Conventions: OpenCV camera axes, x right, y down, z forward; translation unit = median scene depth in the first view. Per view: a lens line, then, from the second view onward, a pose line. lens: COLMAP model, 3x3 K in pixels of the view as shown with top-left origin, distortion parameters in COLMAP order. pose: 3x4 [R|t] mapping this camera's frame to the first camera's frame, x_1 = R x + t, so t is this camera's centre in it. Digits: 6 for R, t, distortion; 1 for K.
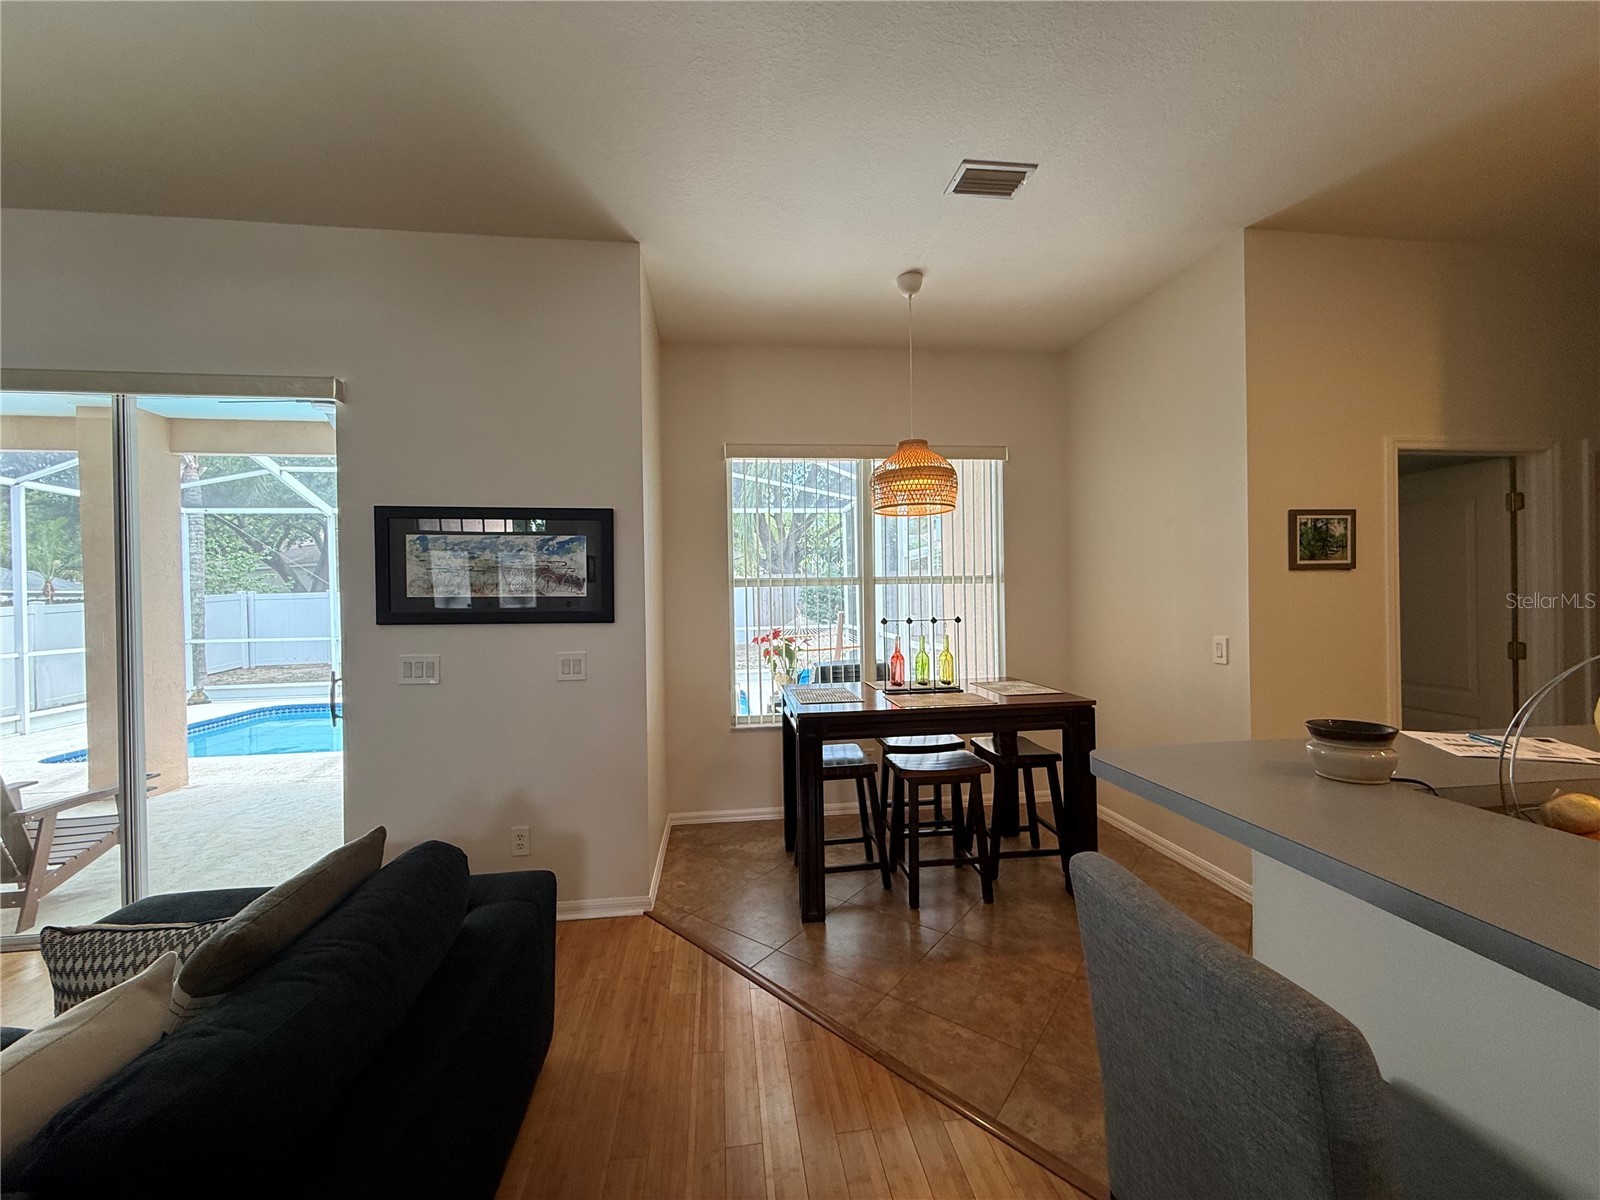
lens RADIAL K [[640.0, 0, 799.8], [0, 640.0, 596.2], [0, 0, 1]] dist [-0.000191, 0.000449]
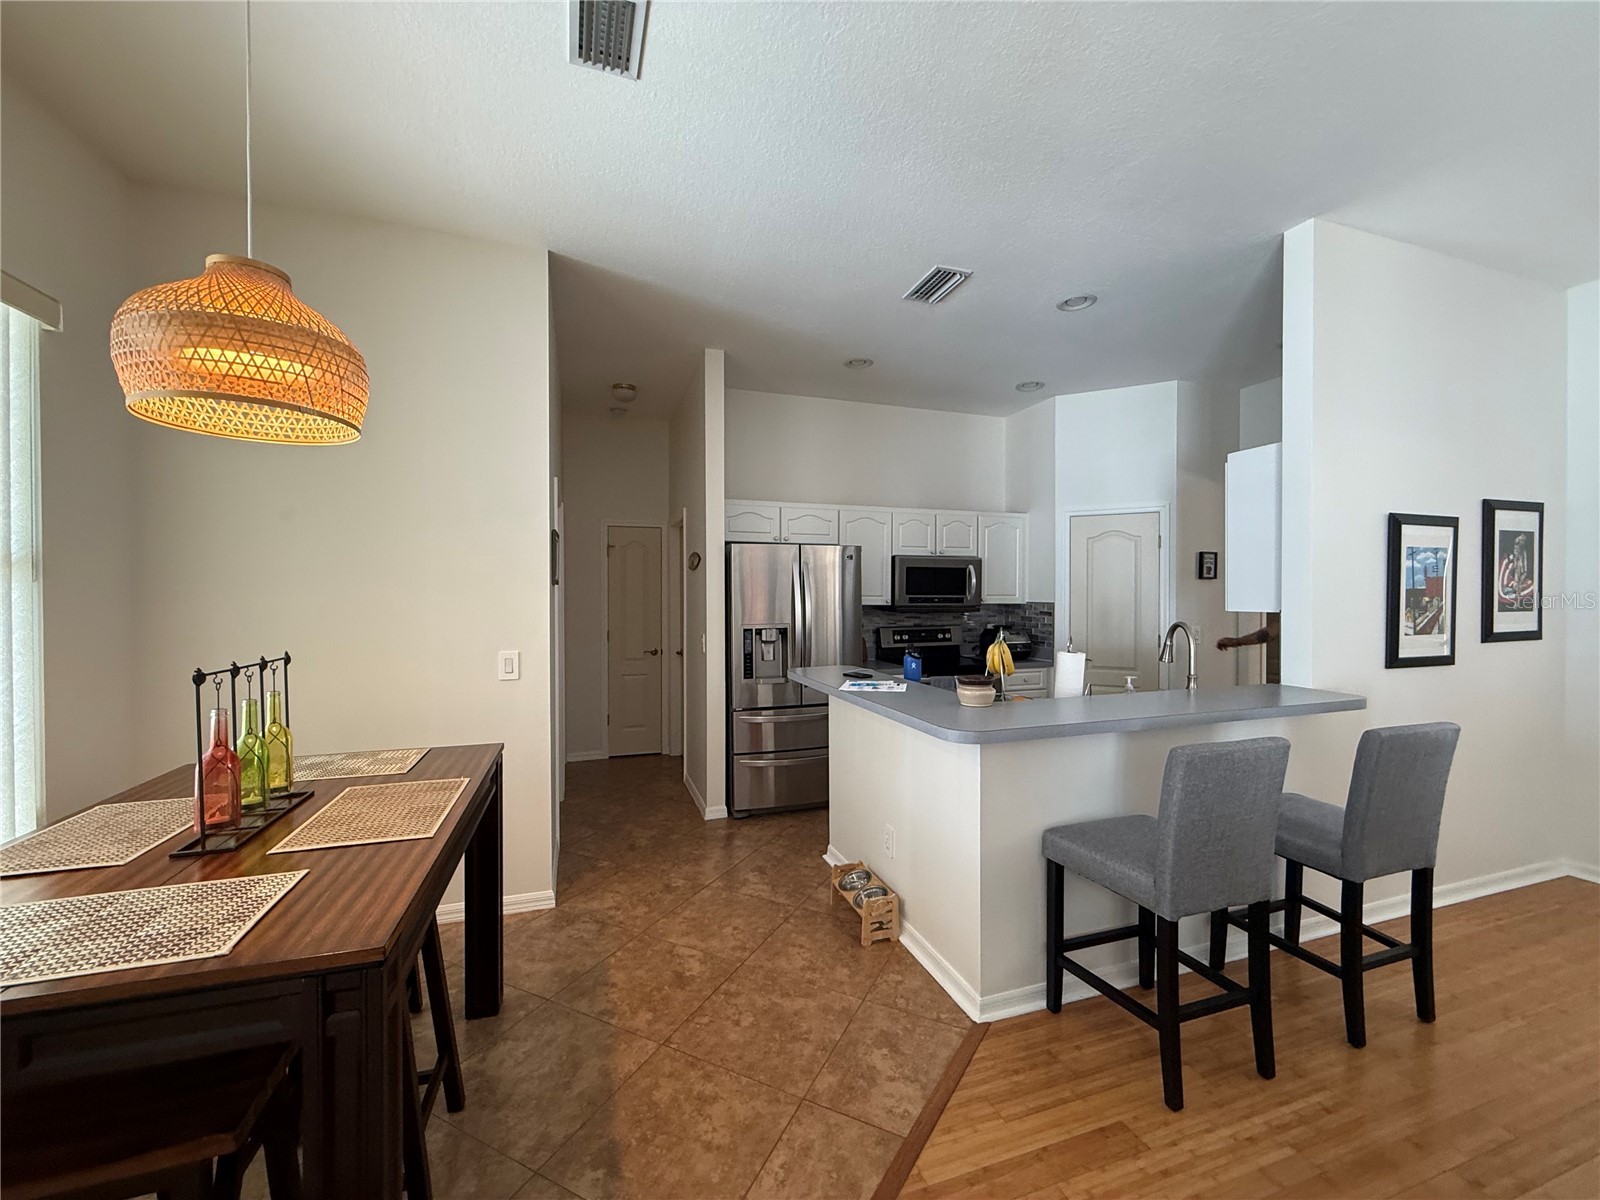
lens RADIAL K [[640.0, 0, 794.3], [0, 640.0, 615.9], [0, 0, 1]] dist [-0.000191, 0.000449]
pose [[-0.199646, -0.017182, 0.979717, -0.363832], [0.001626, 0.999839, 0.017866, -0.005050], [-0.979867, 0.005160, -0.199586, 0.804272]]
